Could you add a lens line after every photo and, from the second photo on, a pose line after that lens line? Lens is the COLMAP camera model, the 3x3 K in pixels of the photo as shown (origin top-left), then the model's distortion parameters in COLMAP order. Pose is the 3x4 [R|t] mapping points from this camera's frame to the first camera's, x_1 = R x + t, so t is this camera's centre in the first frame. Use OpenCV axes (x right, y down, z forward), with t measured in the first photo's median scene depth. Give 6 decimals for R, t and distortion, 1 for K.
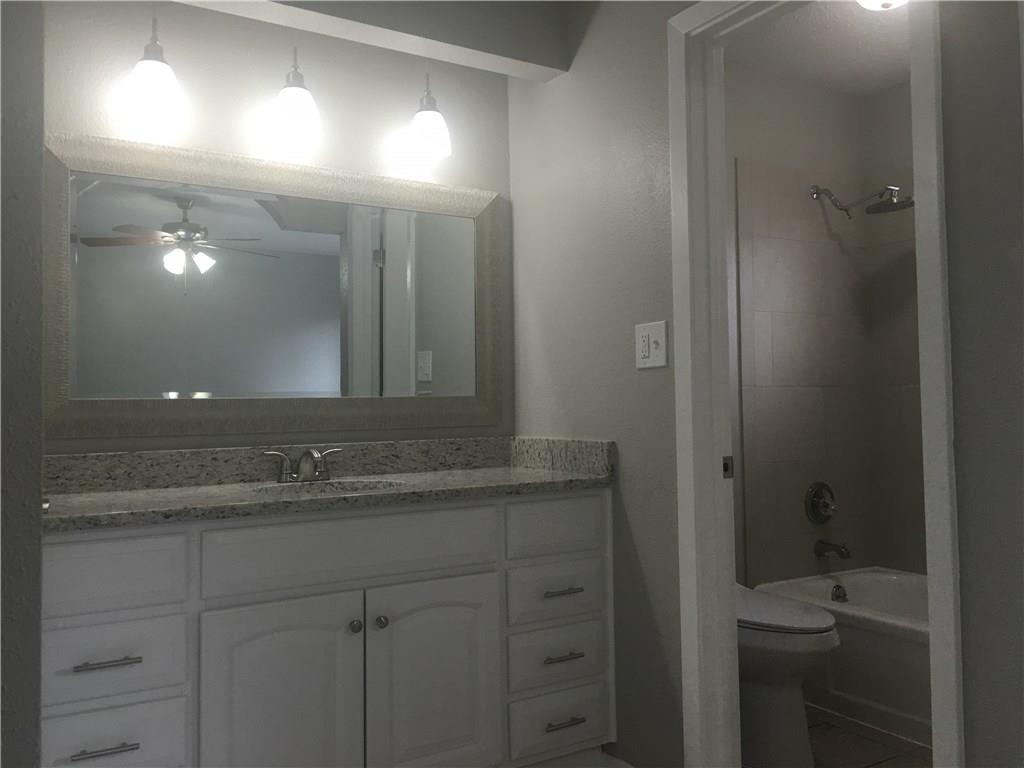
lens RADIAL K [[711.0, 0, 512.0], [0, 711.0, 384.0], [0, 0, 1]] dist [0.096205, -0.180348]
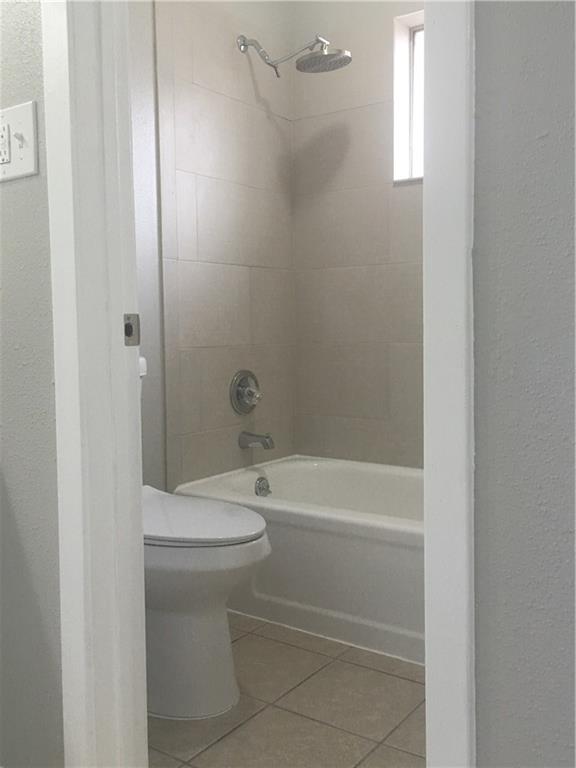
lens RADIAL K [[747.5, 0, 288.0], [0, 747.5, 384.0], [0, 0, 1]] dist [0.085980, -0.003084]
pose [[0.894234, -0.037689, 0.446009, 0.062991], [-0.020051, 0.992075, 0.124035, 0.043671], [-0.447150, -0.119859, 0.886392, 0.158031]]
